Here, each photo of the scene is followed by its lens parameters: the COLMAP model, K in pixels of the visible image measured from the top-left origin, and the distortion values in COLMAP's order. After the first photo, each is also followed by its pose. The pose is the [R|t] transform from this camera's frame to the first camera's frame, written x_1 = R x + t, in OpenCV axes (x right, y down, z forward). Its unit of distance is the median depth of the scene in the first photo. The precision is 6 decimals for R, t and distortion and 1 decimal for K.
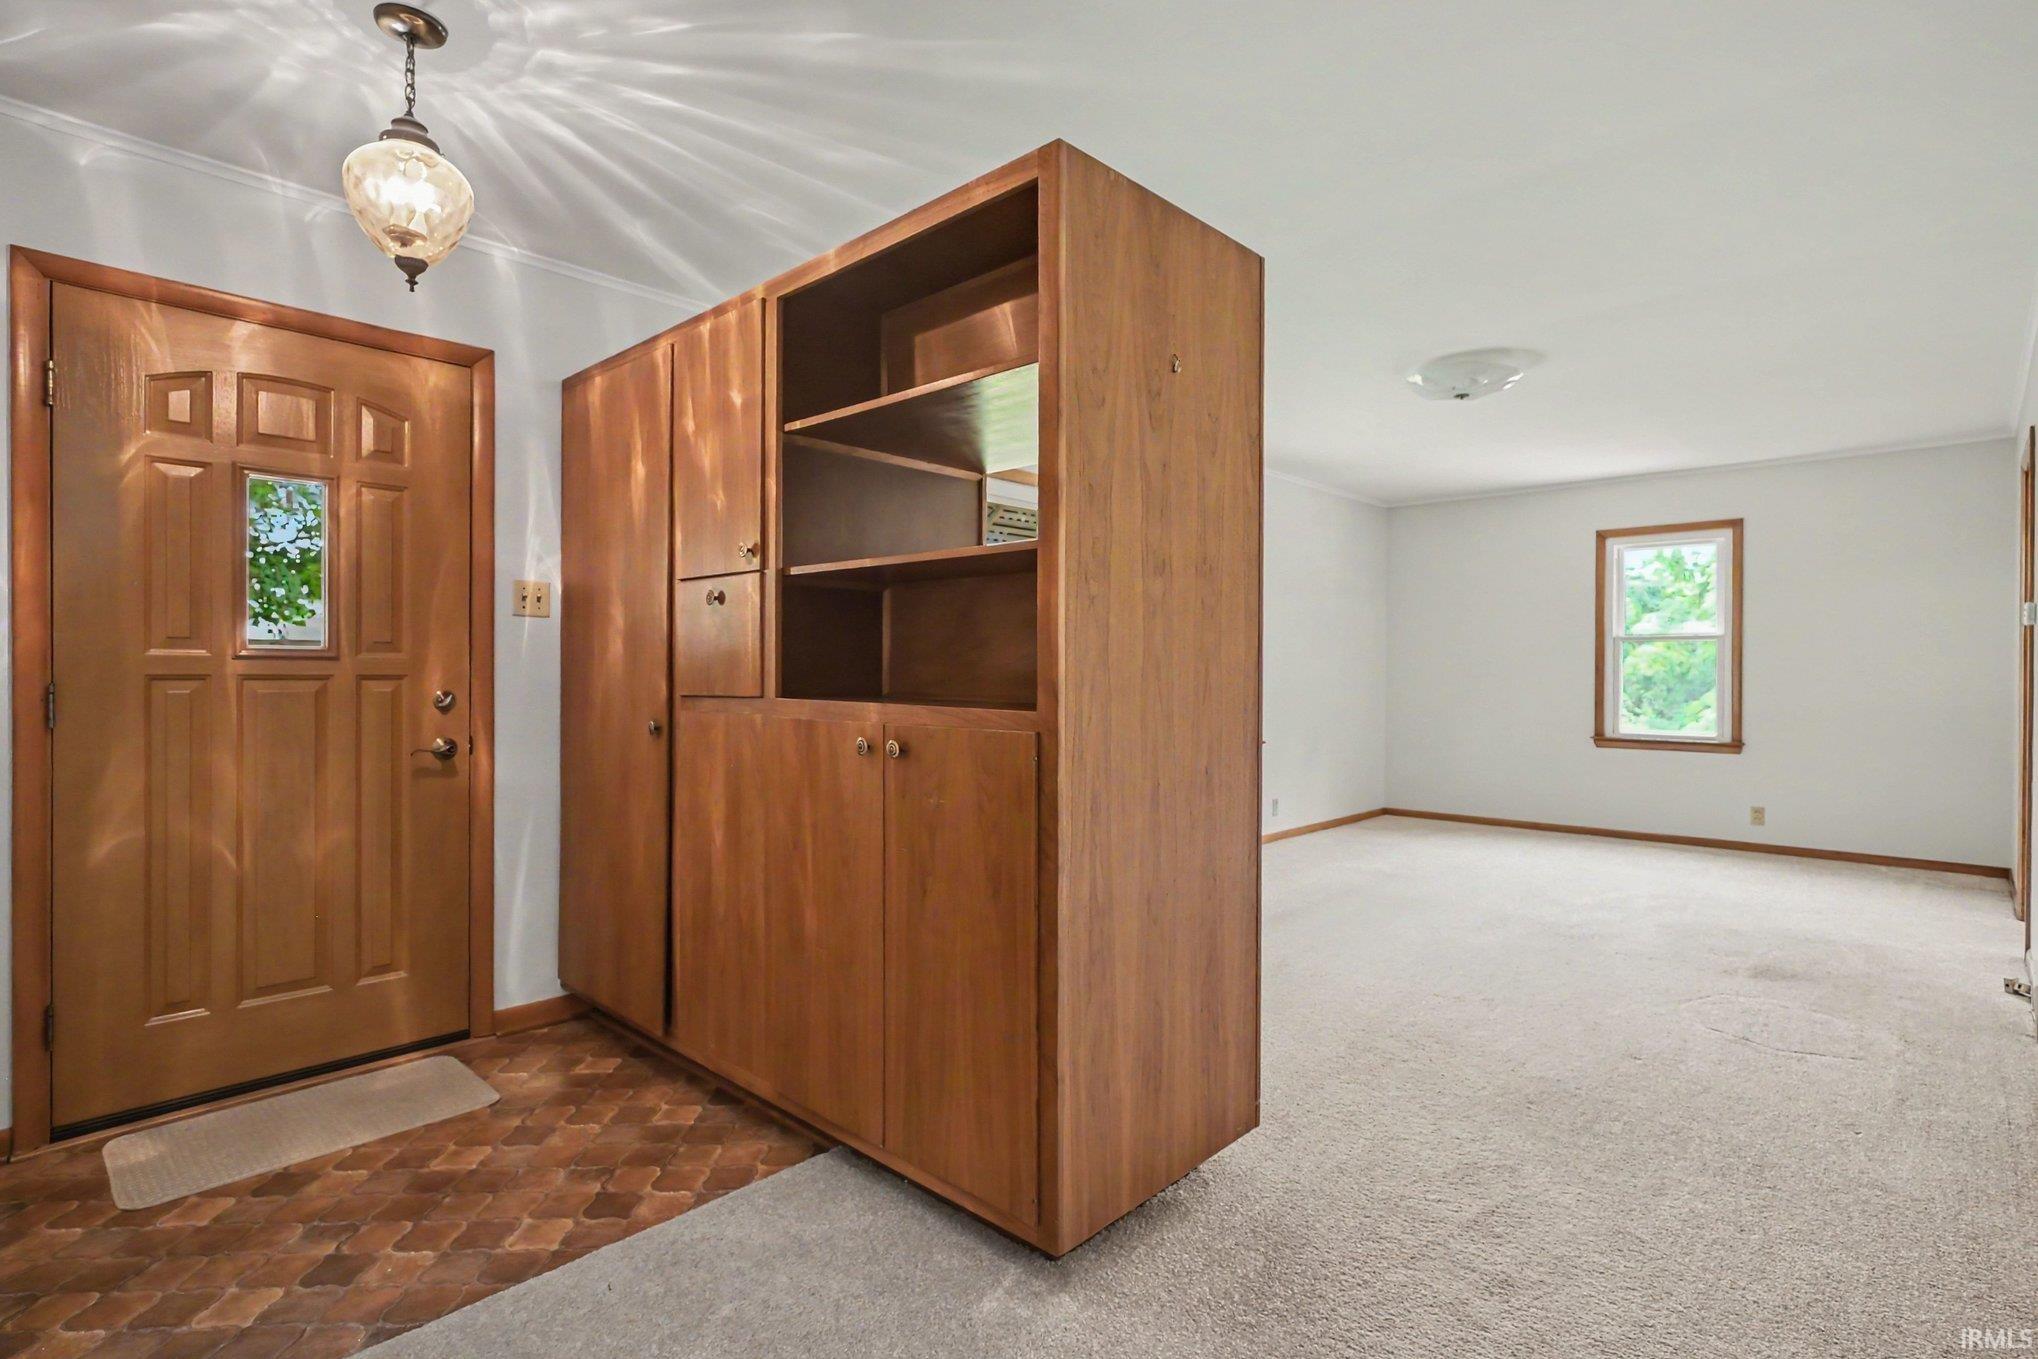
lens RADIAL K [[1013.5, 0, 1015.0], [0, 1013.5, 668.2], [0, 0, 1]] dist [0.001656, -0.000277]
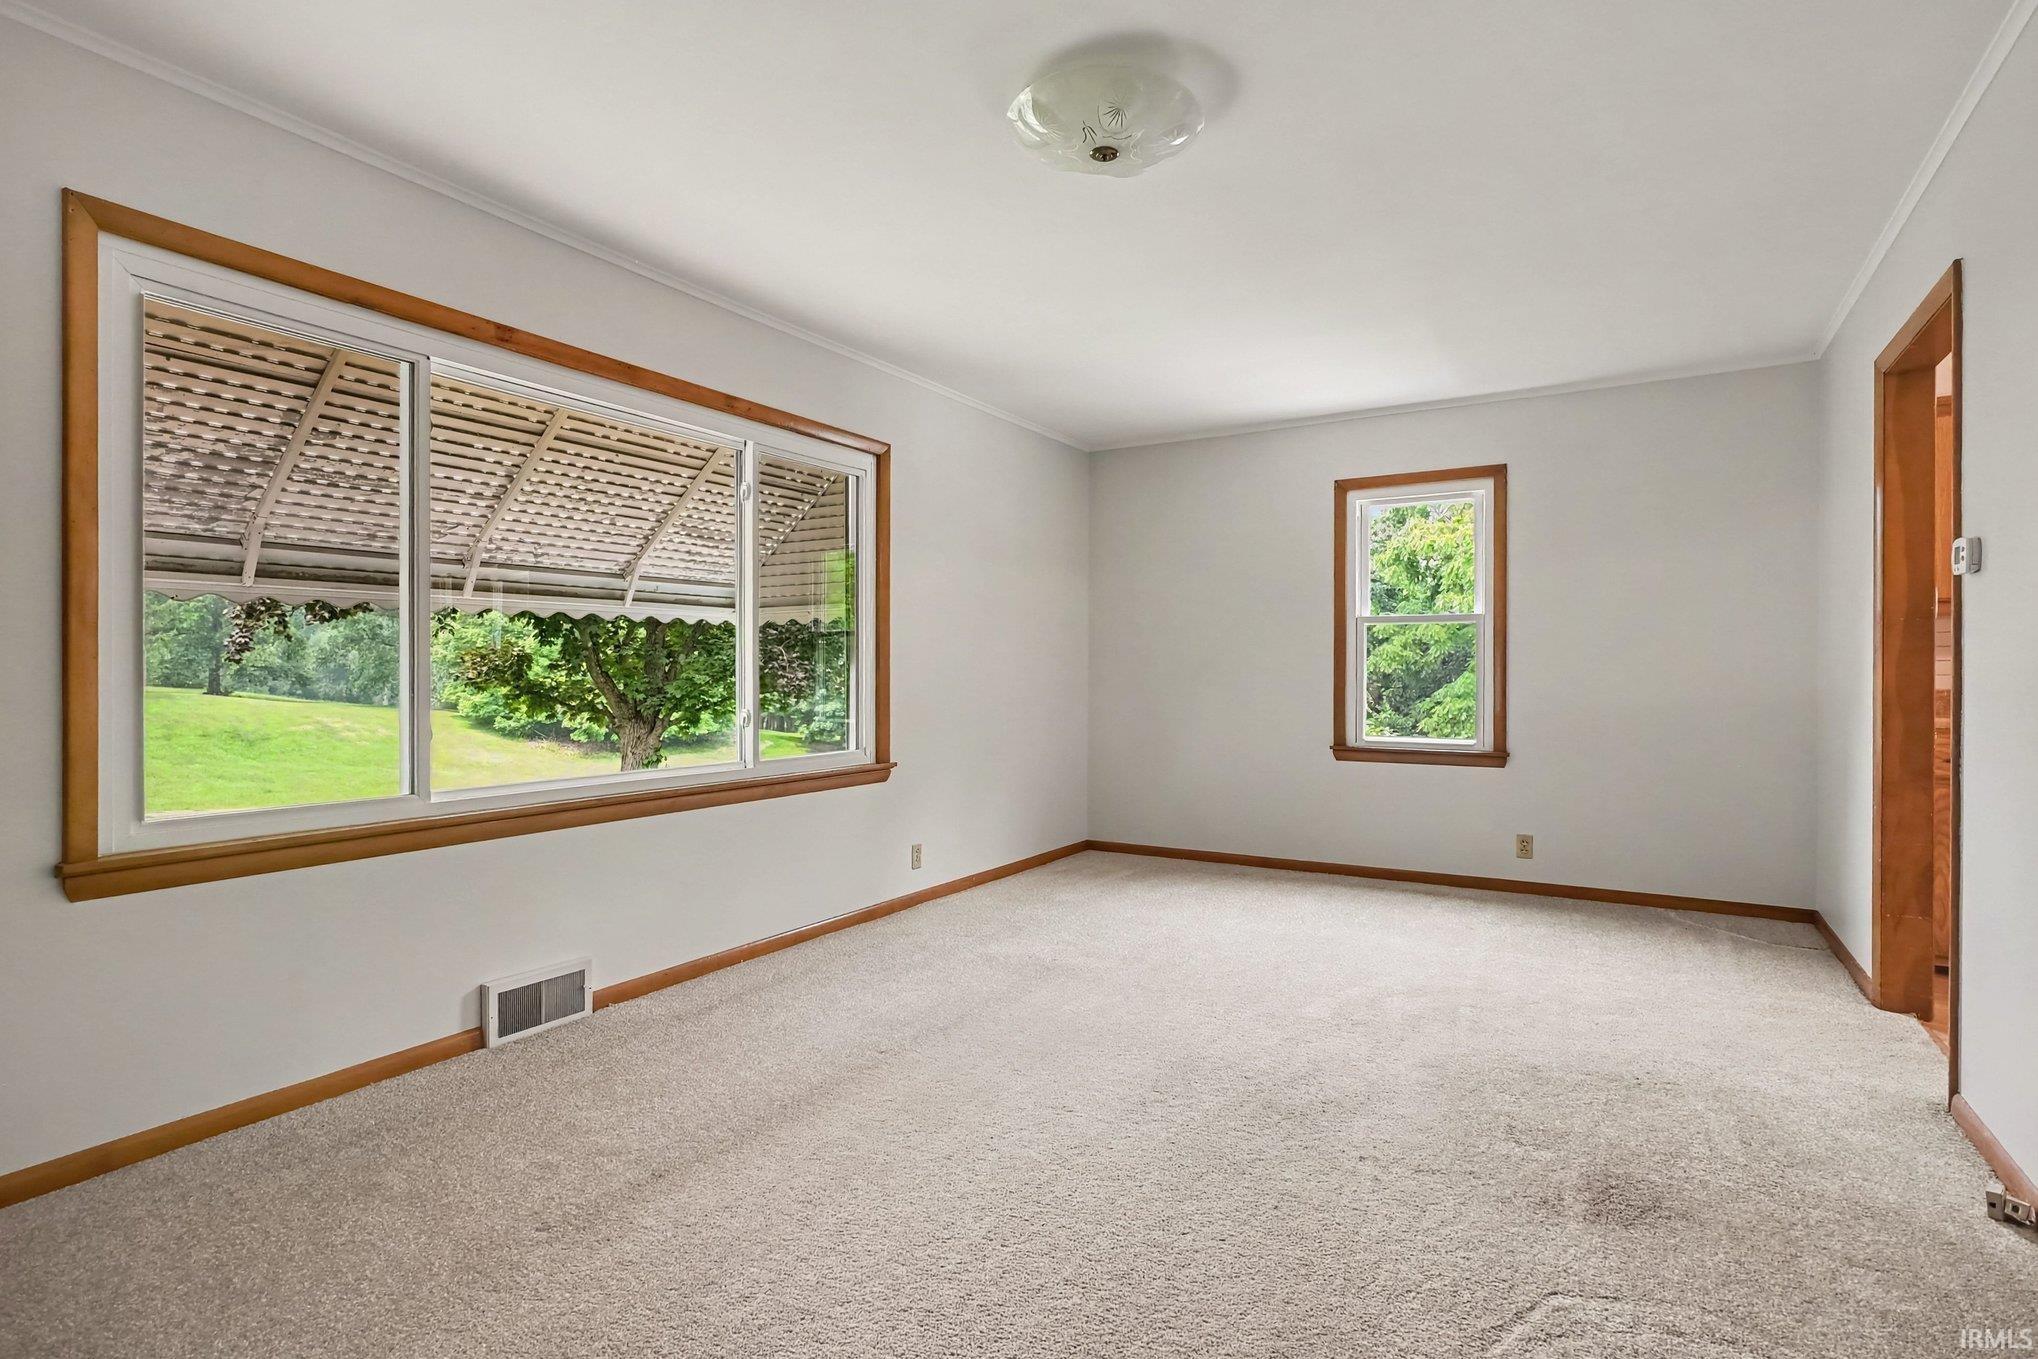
lens RADIAL K [[1013.5, 0, 1021.6], [0, 1013.5, 674.0], [0, 0, 1]] dist [0.001656, -0.000277]
pose [[0.977216, -0.003630, 0.212214, 0.185884], [0.002717, 0.999986, 0.004598, 0.008525], [-0.212228, -0.003917, 0.977212, 0.313709]]
